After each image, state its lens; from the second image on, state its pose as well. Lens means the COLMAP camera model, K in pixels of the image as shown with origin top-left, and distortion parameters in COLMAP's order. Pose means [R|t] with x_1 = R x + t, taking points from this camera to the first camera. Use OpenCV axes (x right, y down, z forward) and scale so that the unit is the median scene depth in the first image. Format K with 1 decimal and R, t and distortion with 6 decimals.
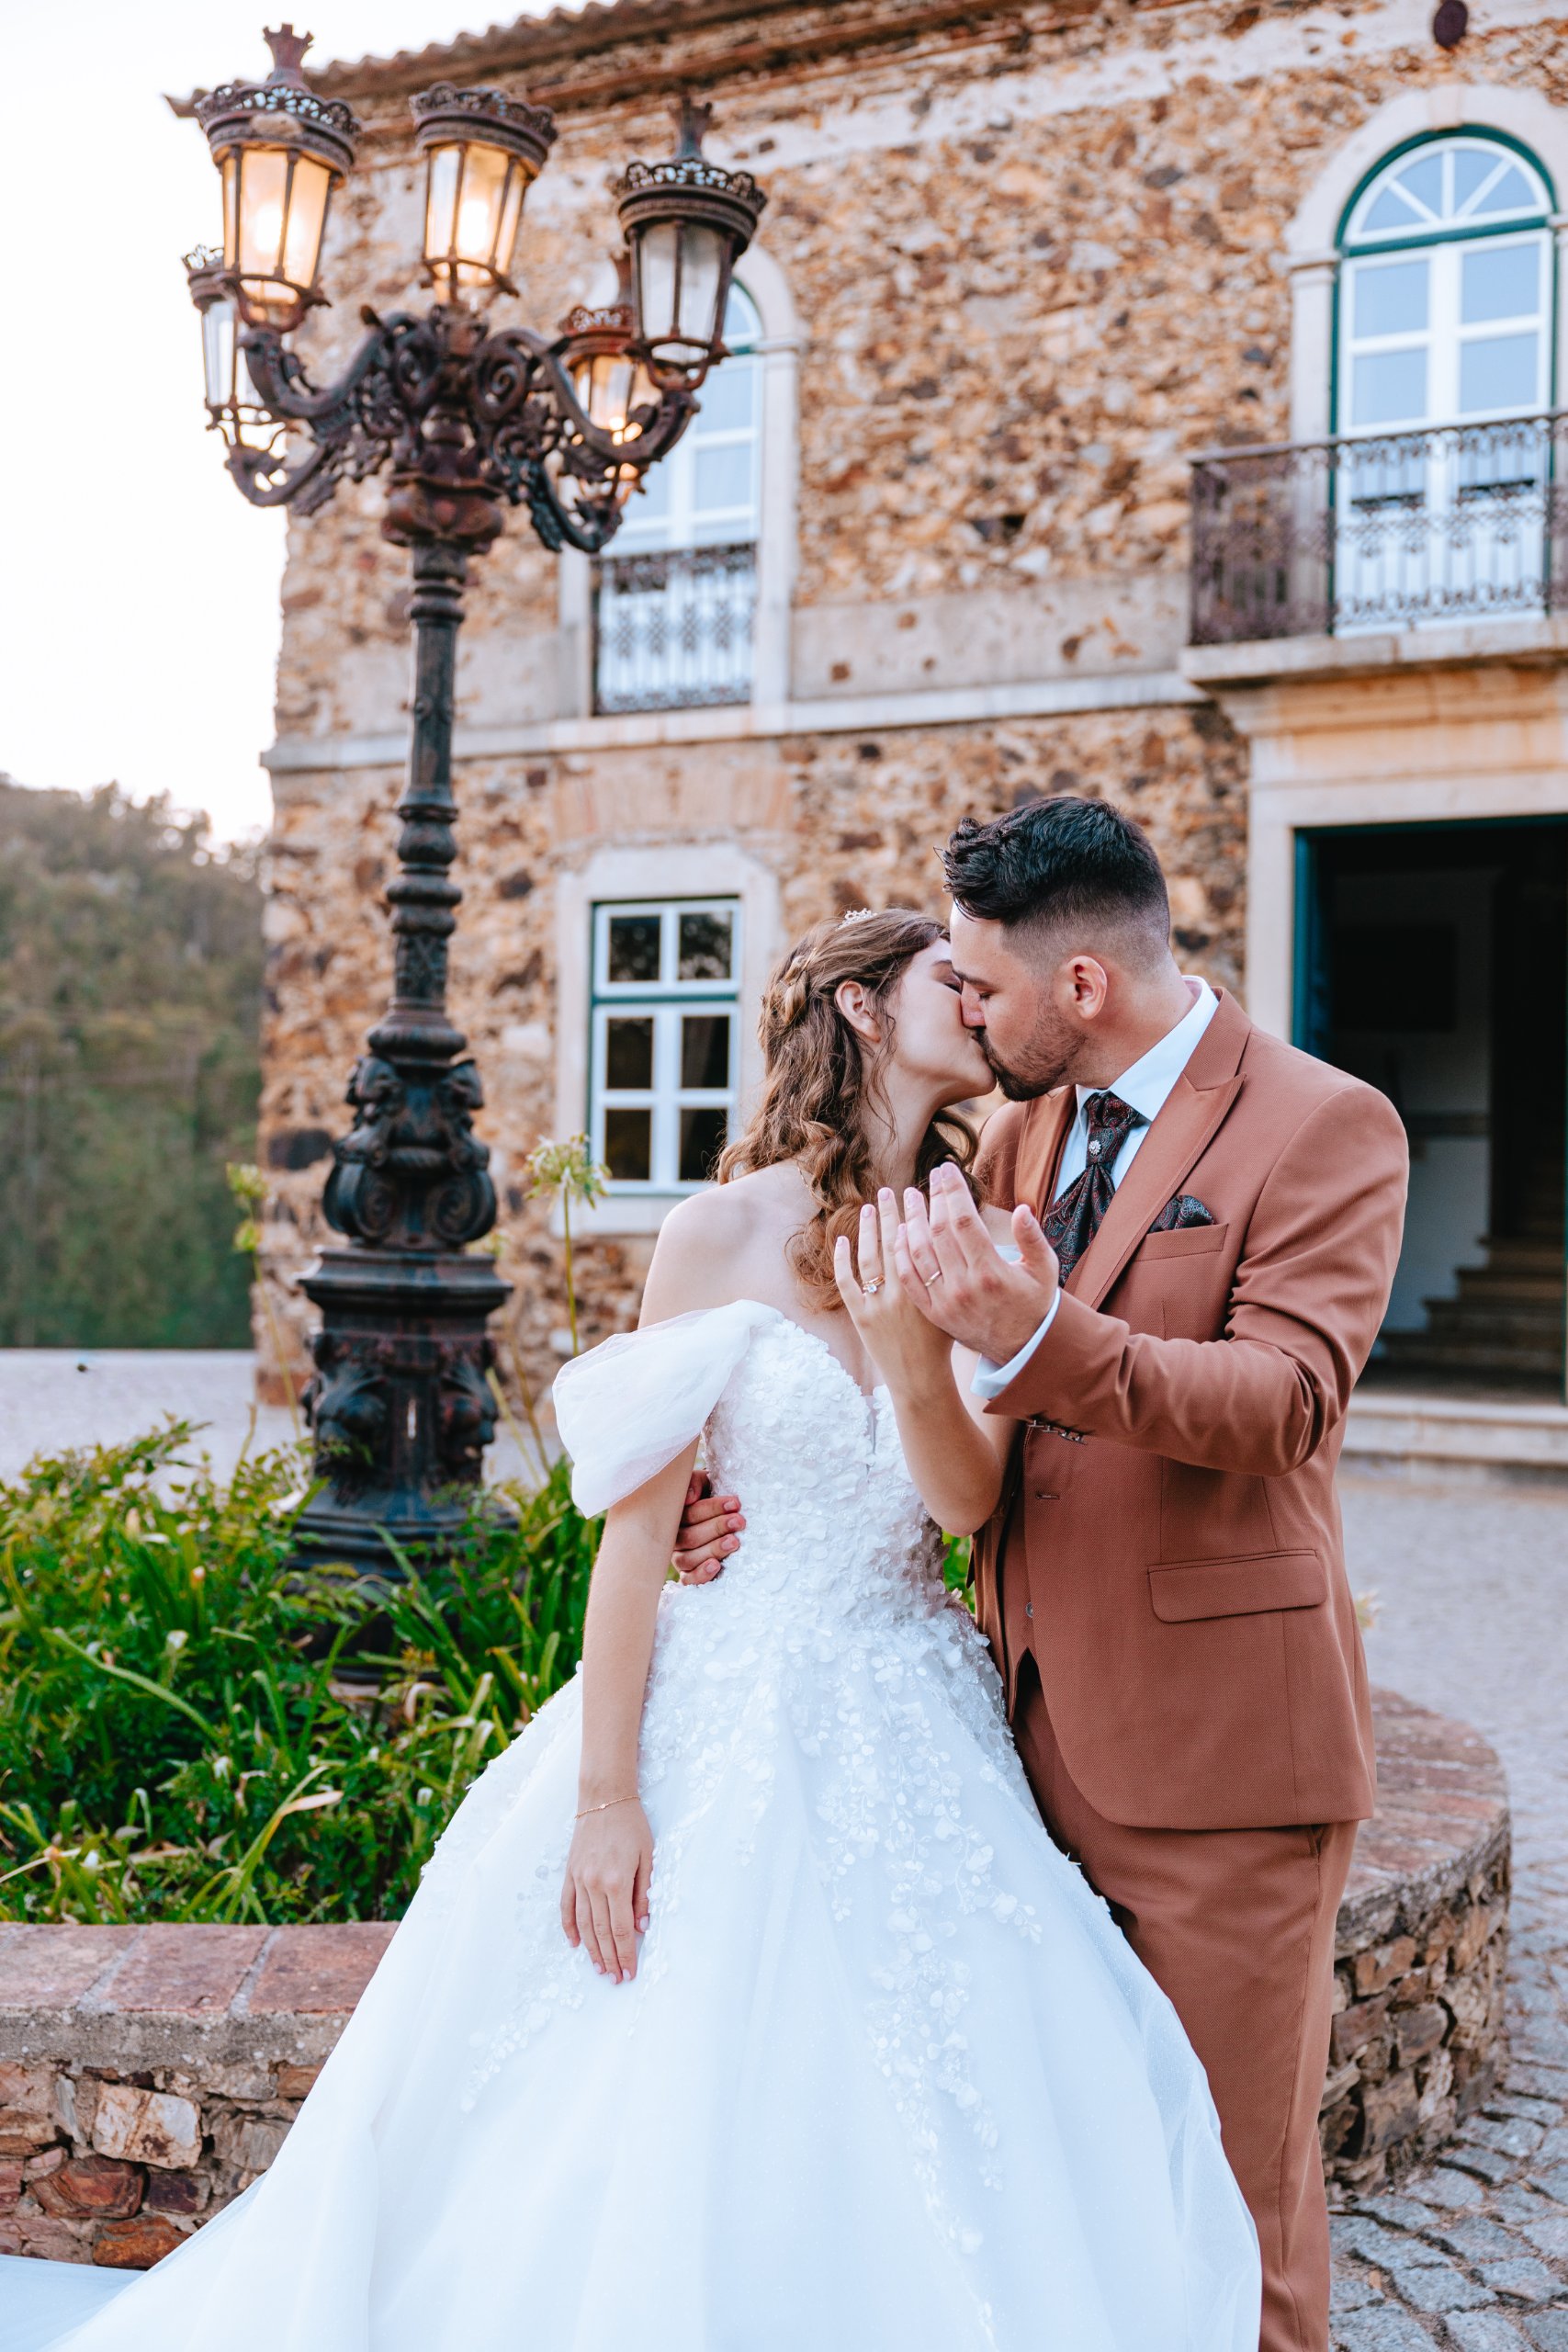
lens RADIAL K [[2611.2, 0, 781.8], [0, 2611.2, 1185.8], [0, 0, 1]] dist [0.006742, 0.000000]
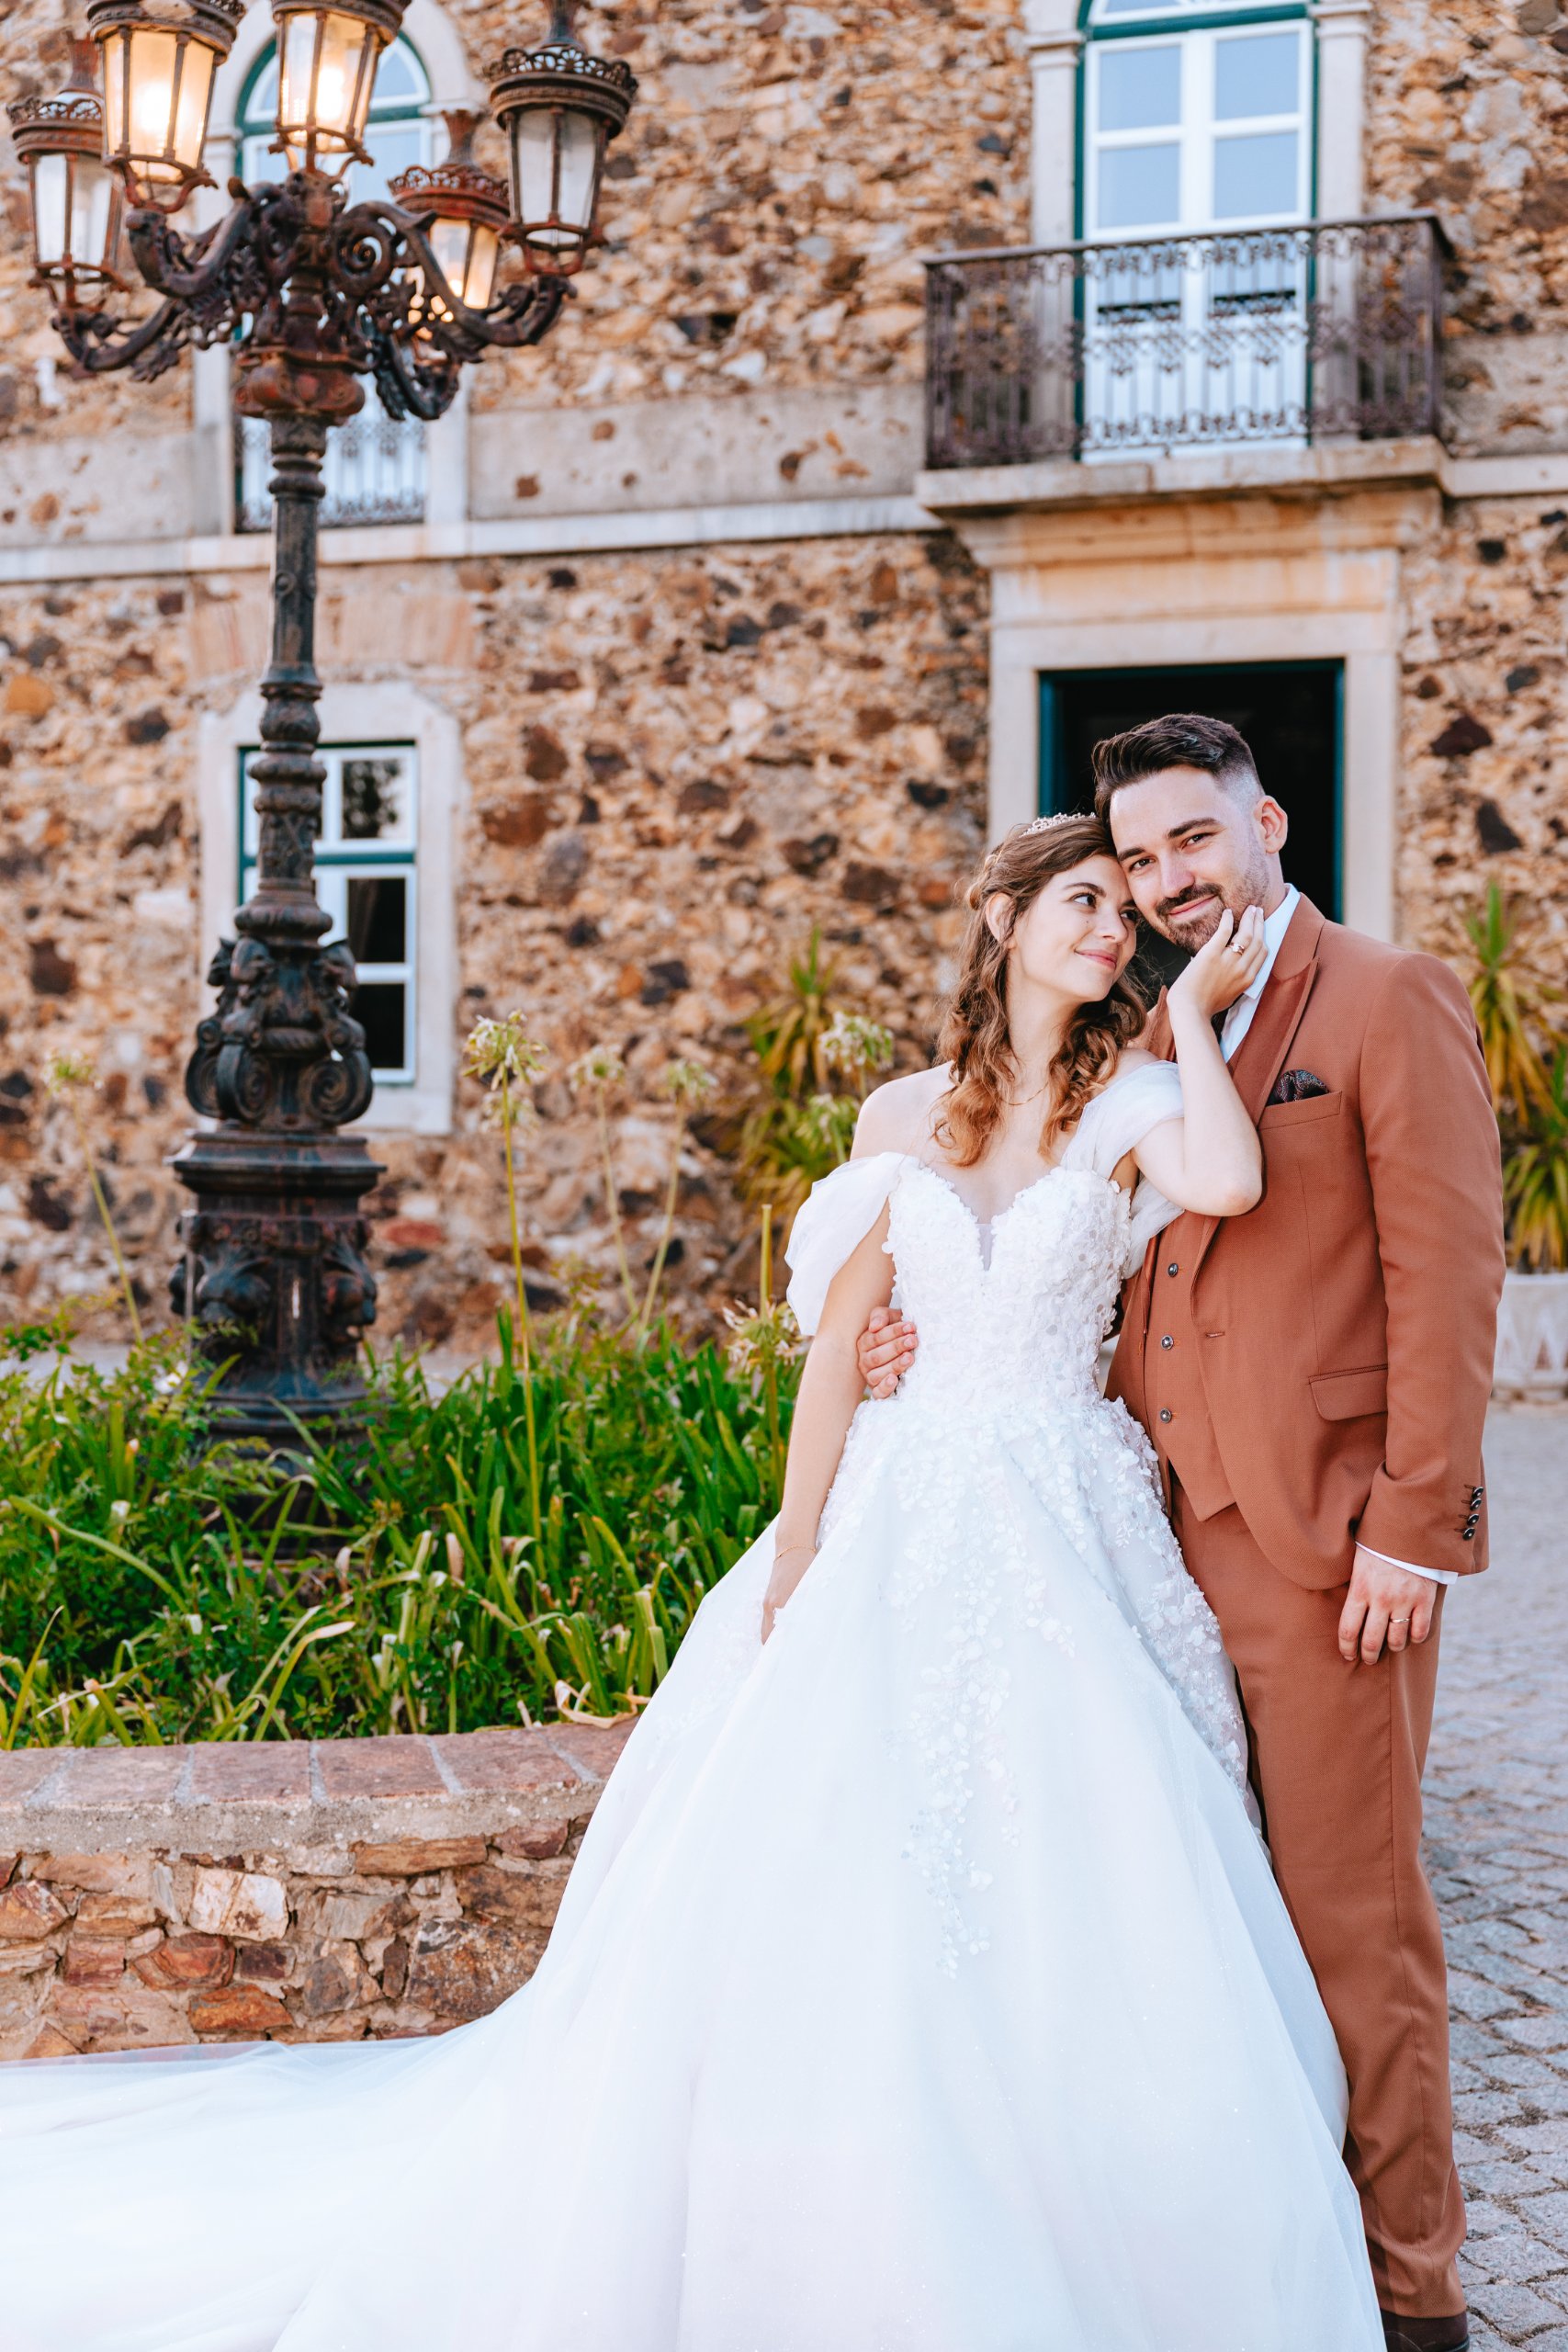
lens RADIAL K [[3086.2, 0, 831.2], [0, 3086.2, 1177.6], [0, 0, 1]] dist [0.004092, 0.000000]
pose [[0.989779, -0.015138, 0.141802, -0.030834], [0.010325, 0.999347, 0.034623, 0.001062], [-0.142233, -0.032805, 0.989289, -0.058744]]
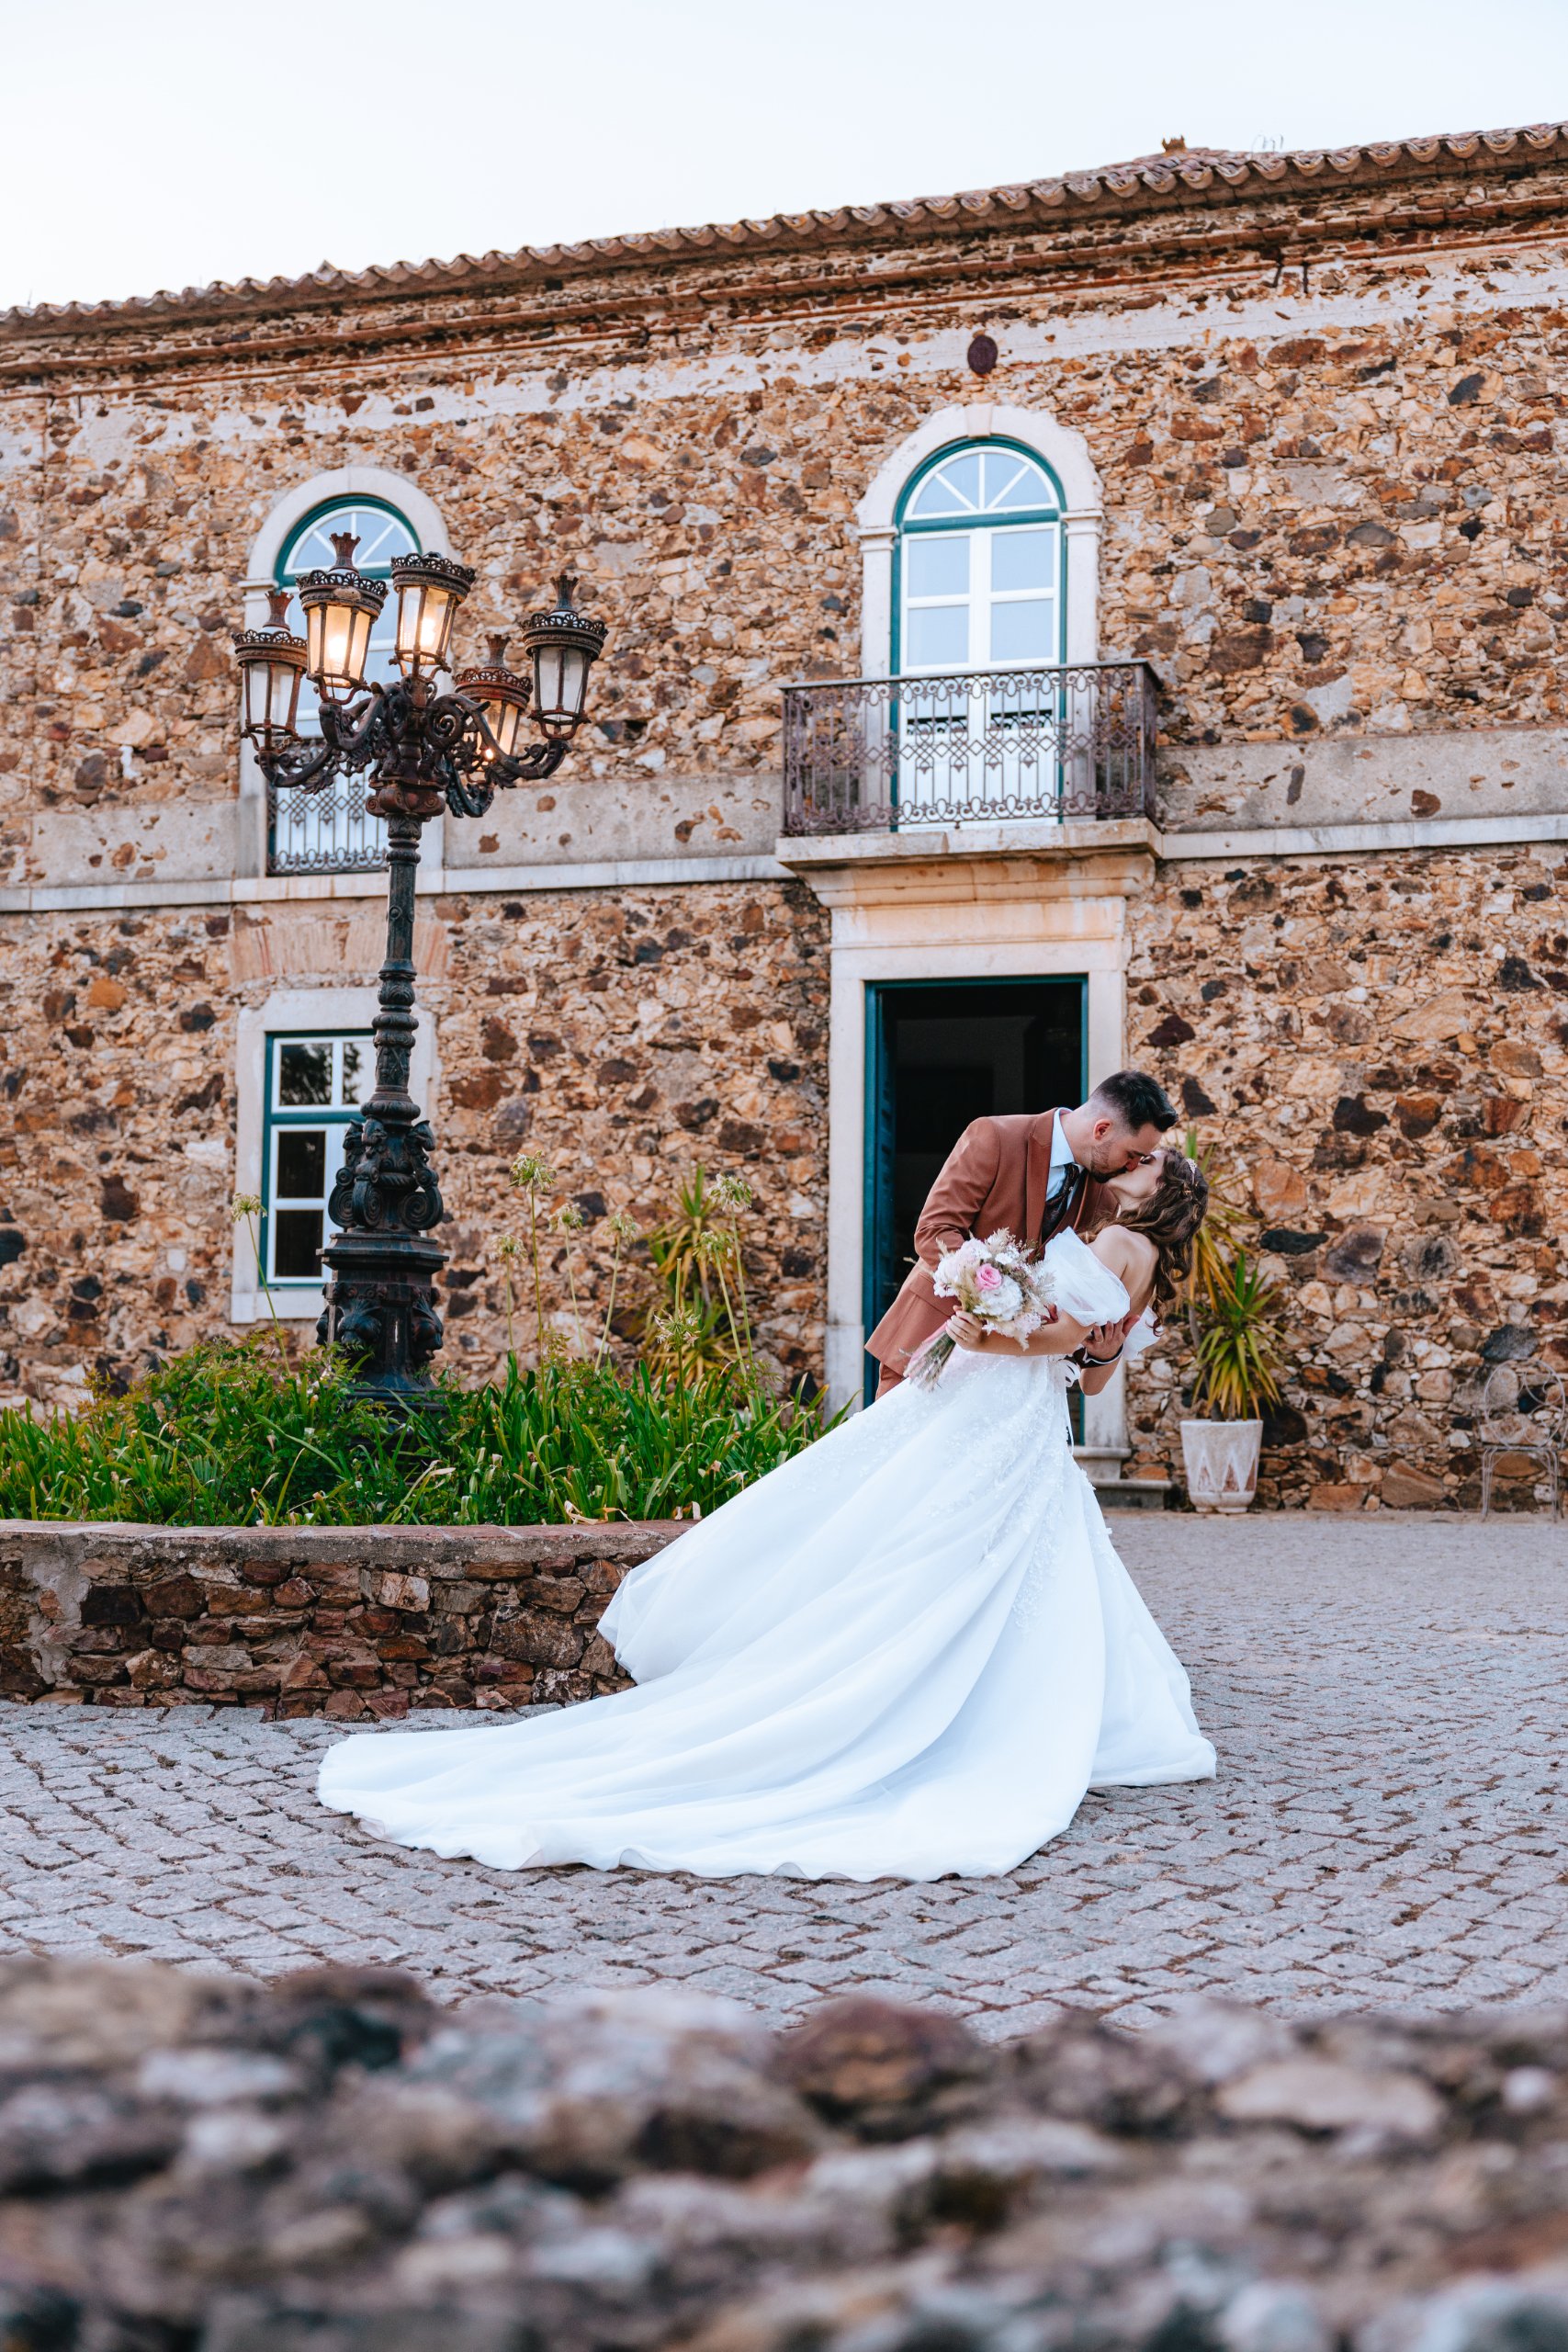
lens RADIAL K [[2611.2, 0, 786.6], [0, 2611.2, 1178.4], [0, 0, 1]] dist [0.006742, 0.000000]
pose [[0.985116, 0.005297, 0.171807, -0.053717], [0.004360, 0.998434, -0.055778, 0.025062], [-0.171834, 0.055696, 0.983550, -0.208410]]
